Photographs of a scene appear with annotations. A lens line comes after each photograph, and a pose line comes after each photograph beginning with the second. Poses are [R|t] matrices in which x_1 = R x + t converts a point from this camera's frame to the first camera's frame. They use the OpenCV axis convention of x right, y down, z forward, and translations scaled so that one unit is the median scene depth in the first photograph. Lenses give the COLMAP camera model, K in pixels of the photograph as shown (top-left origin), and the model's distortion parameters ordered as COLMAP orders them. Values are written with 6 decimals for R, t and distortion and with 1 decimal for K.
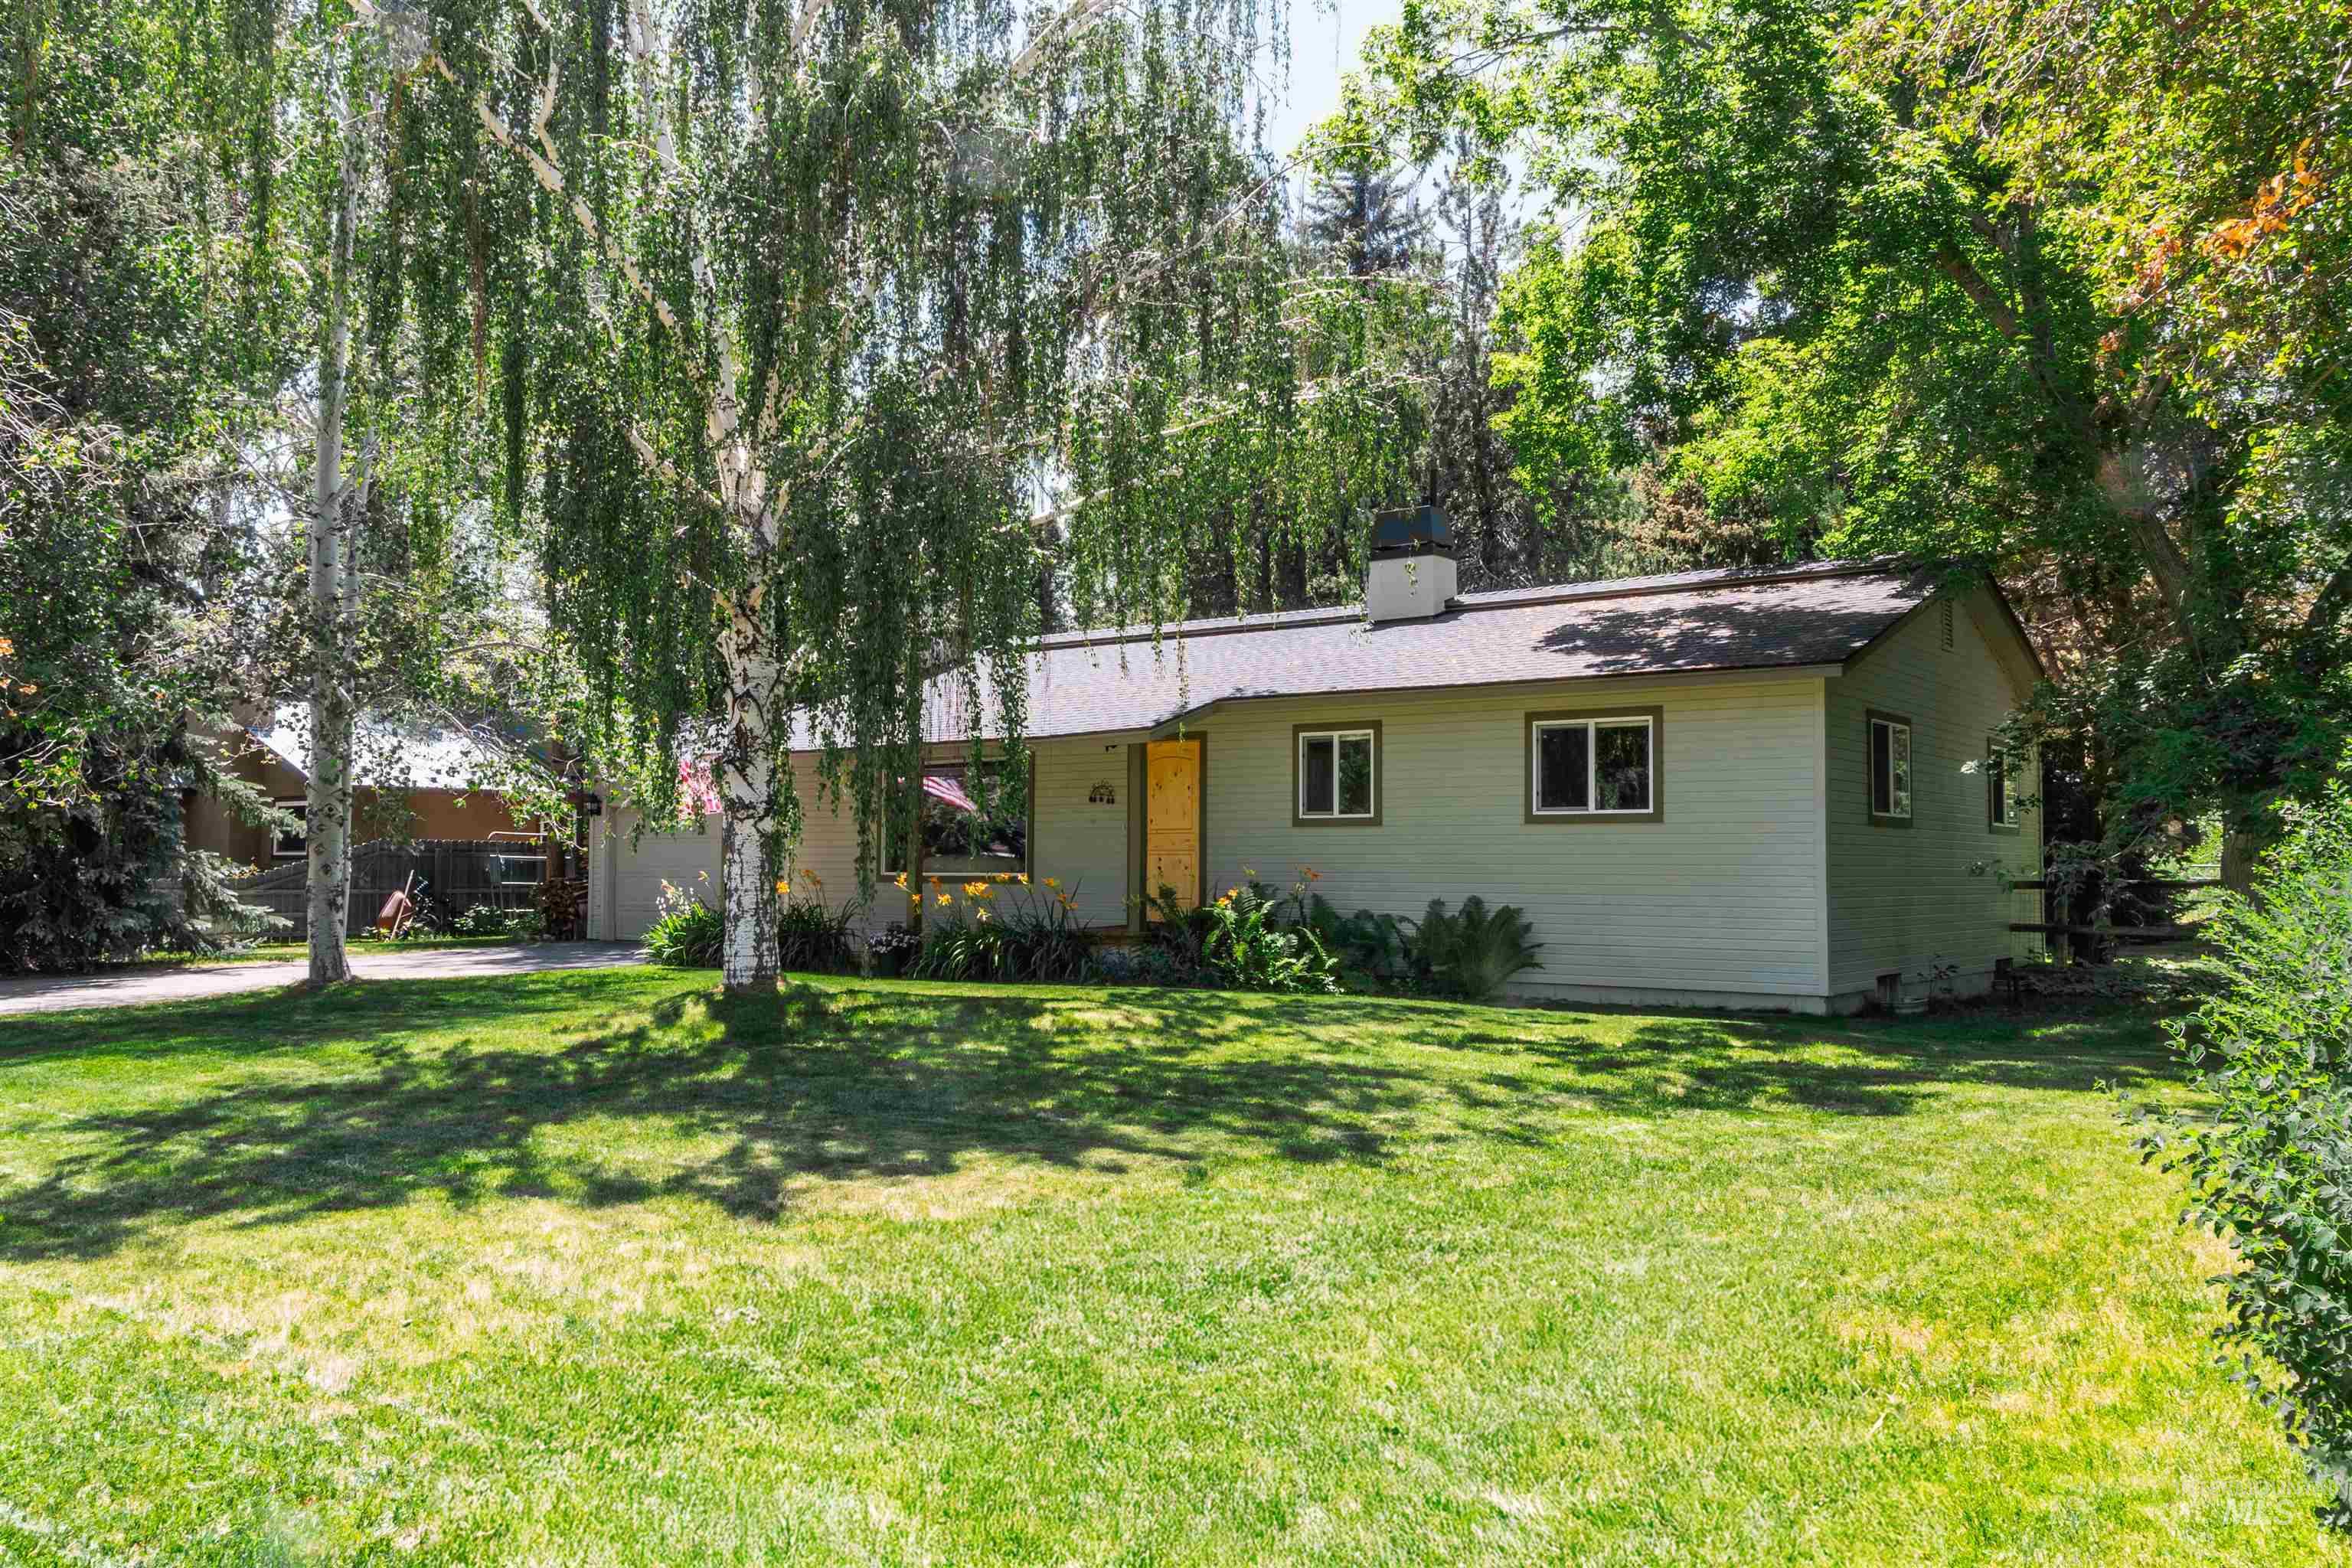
lens RADIAL K [[1872.1, 0, 1176.0], [0, 1872.1, 784.0], [0, 0, 1]] dist [0.061682, -0.000179]
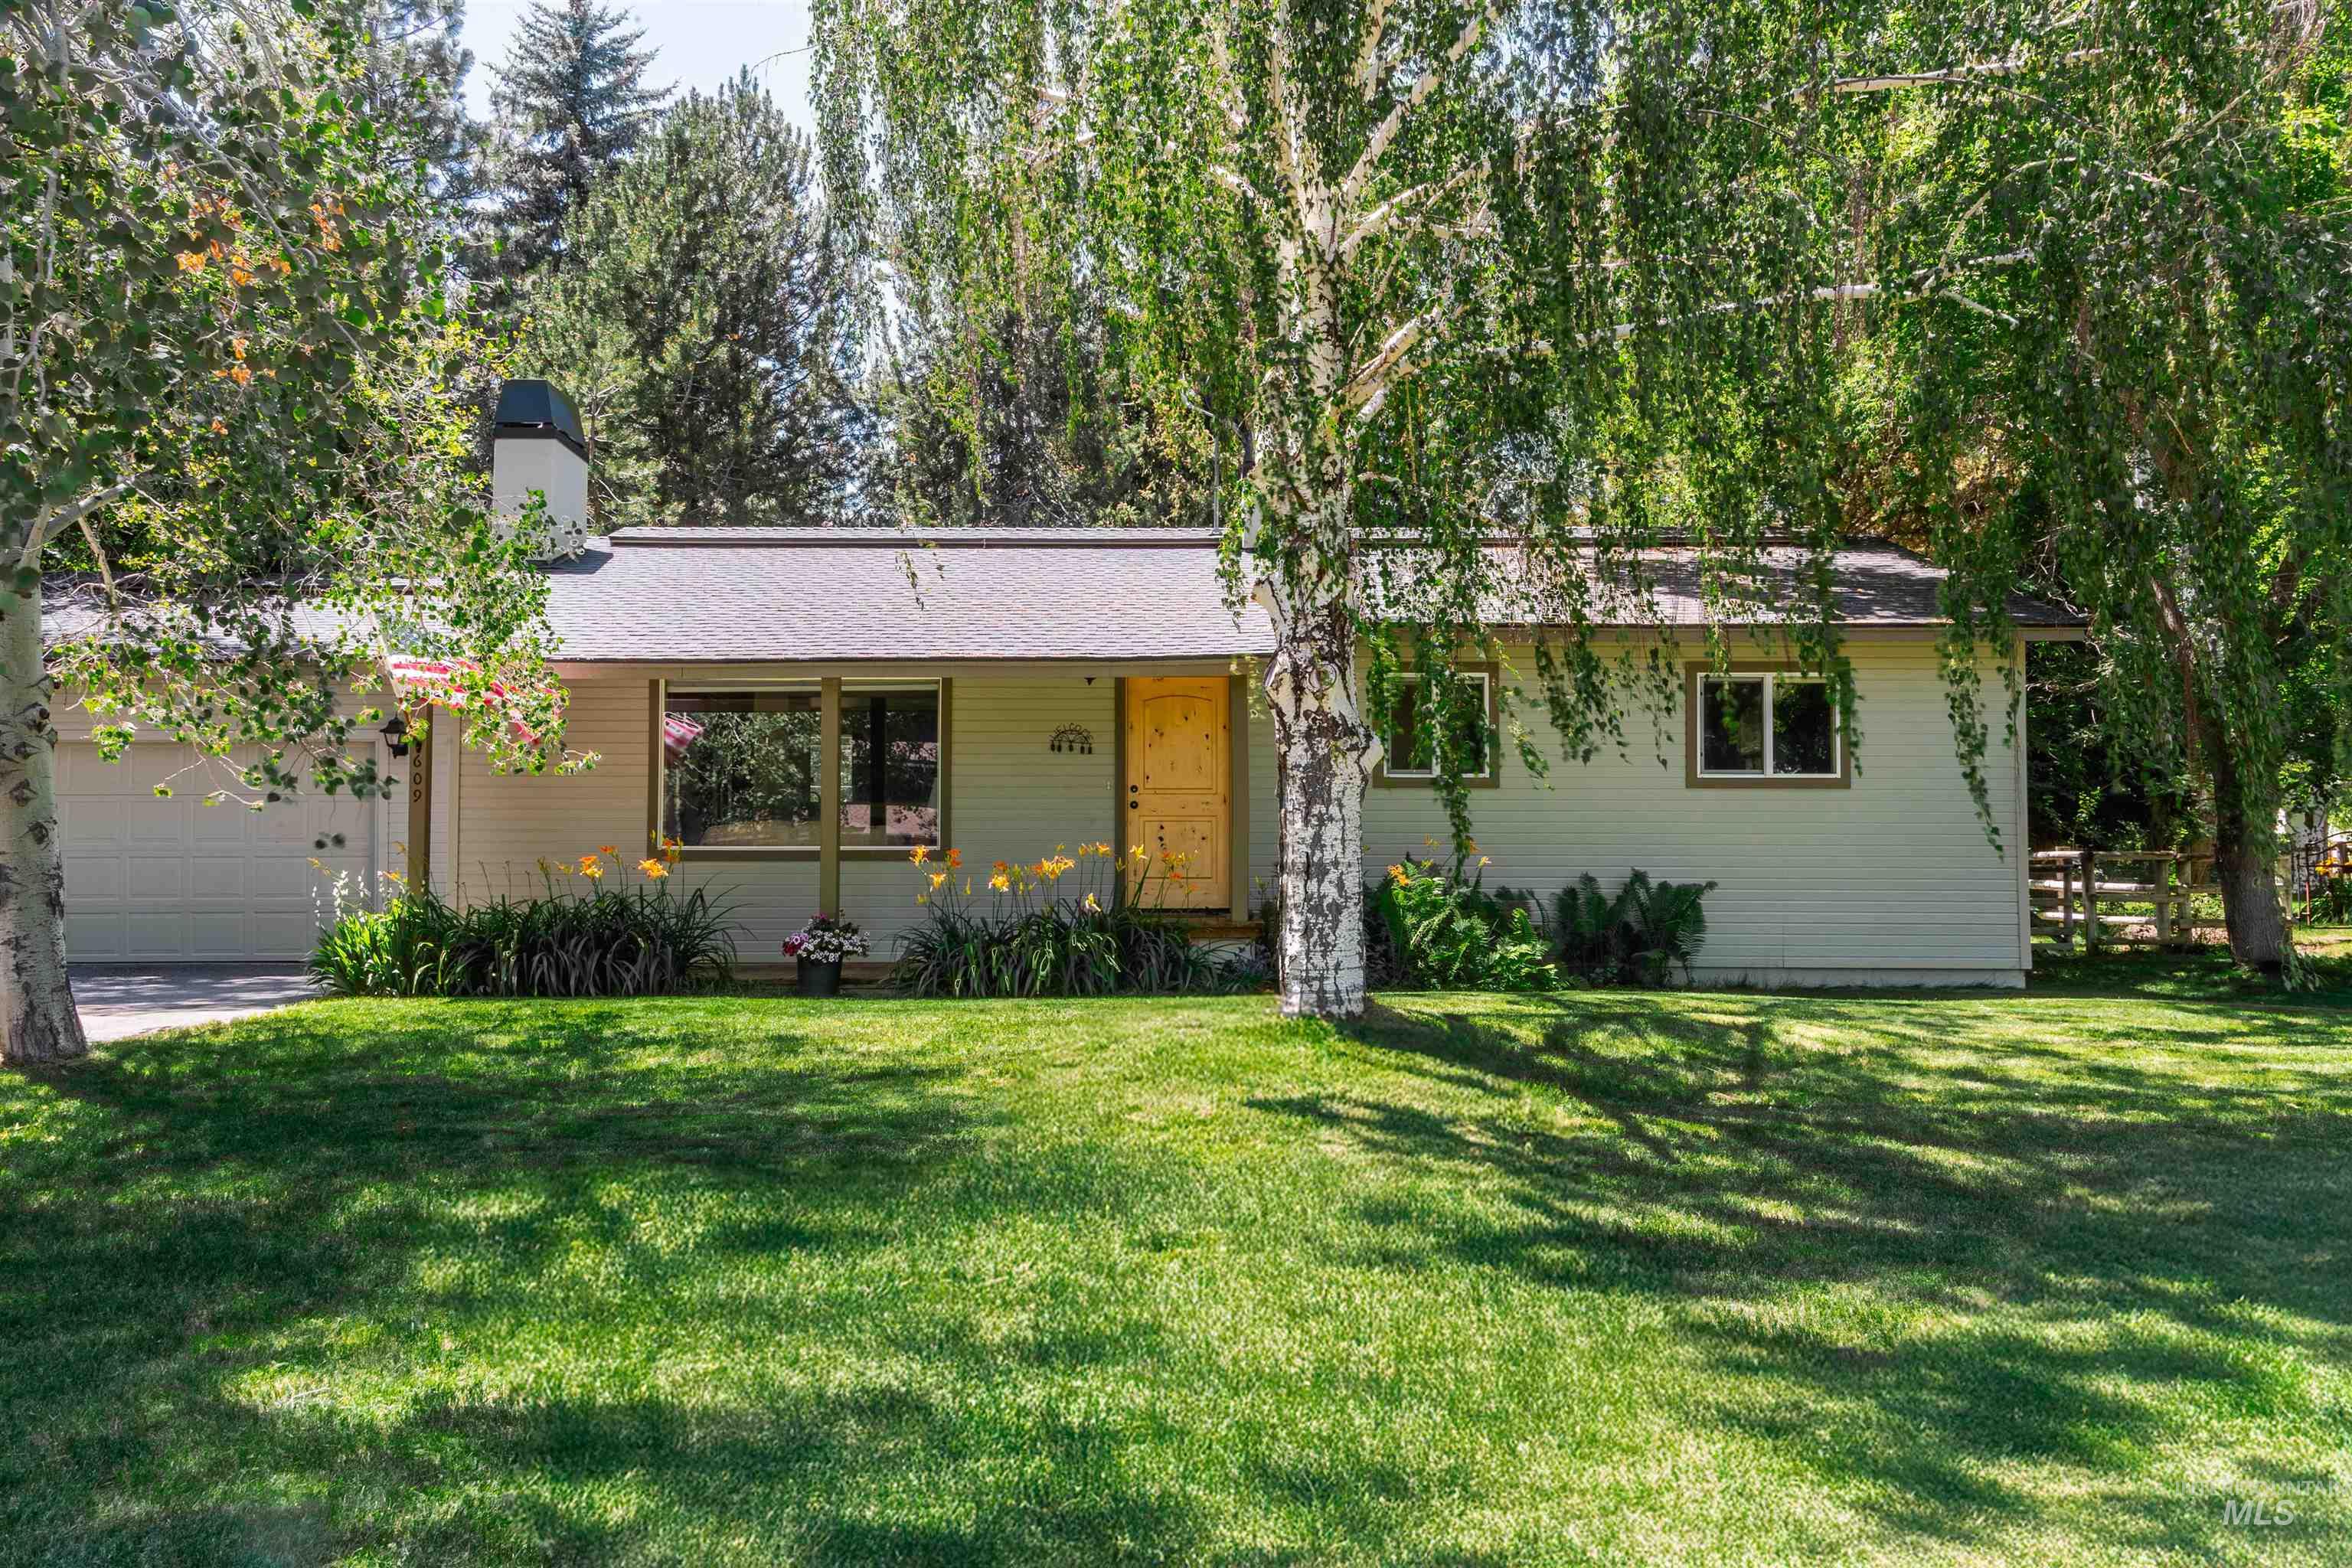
lens RADIAL K [[1872.1, 0, 1176.0], [0, 1872.1, 784.0], [0, 0, 1]] dist [0.061682, -0.000179]
pose [[0.827393, 0.017937, 0.561338, -0.533040], [-0.028991, 0.999521, 0.010794, 0.017003], [-0.560875, -0.025205, 0.827517, 0.396090]]
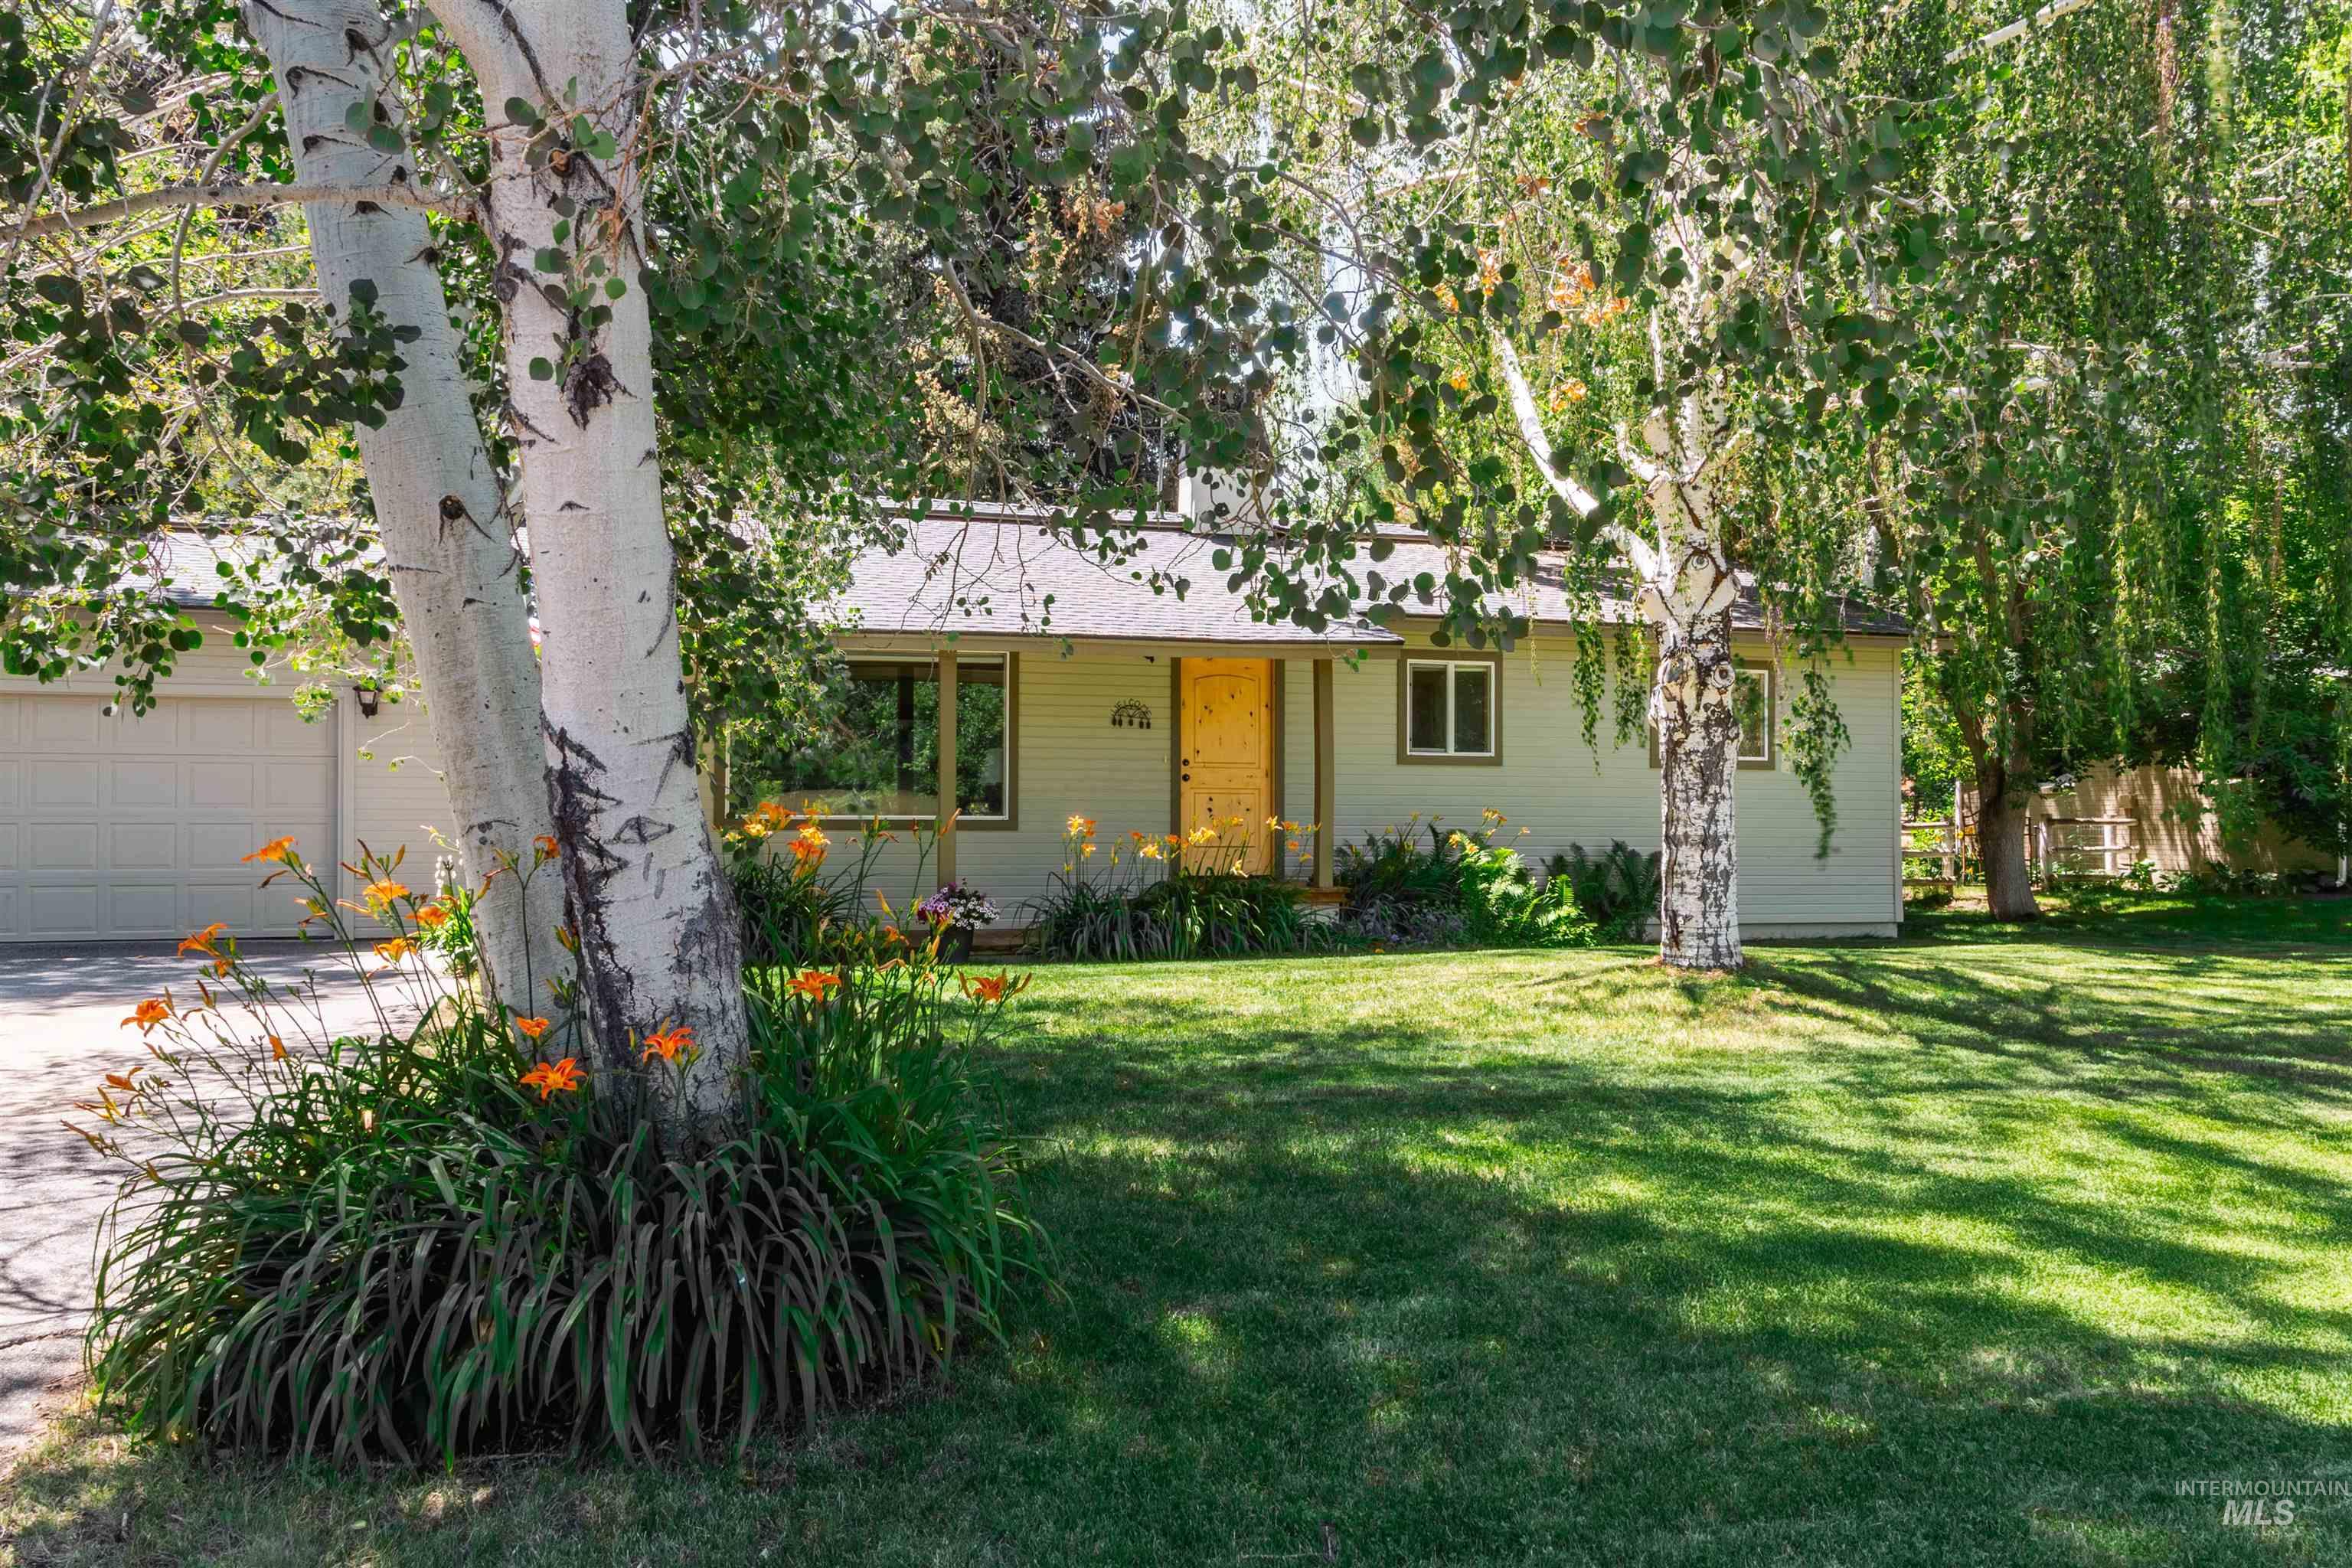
lens RADIAL K [[1872.1, 0, 1176.0], [0, 1872.1, 784.0], [0, 0, 1]] dist [0.061682, -0.000179]
pose [[0.609429, 0.015693, 0.792685, -0.673312], [-0.046764, 0.998775, 0.016180, 0.021396], [-0.791460, -0.046930, 0.609416, 0.491493]]
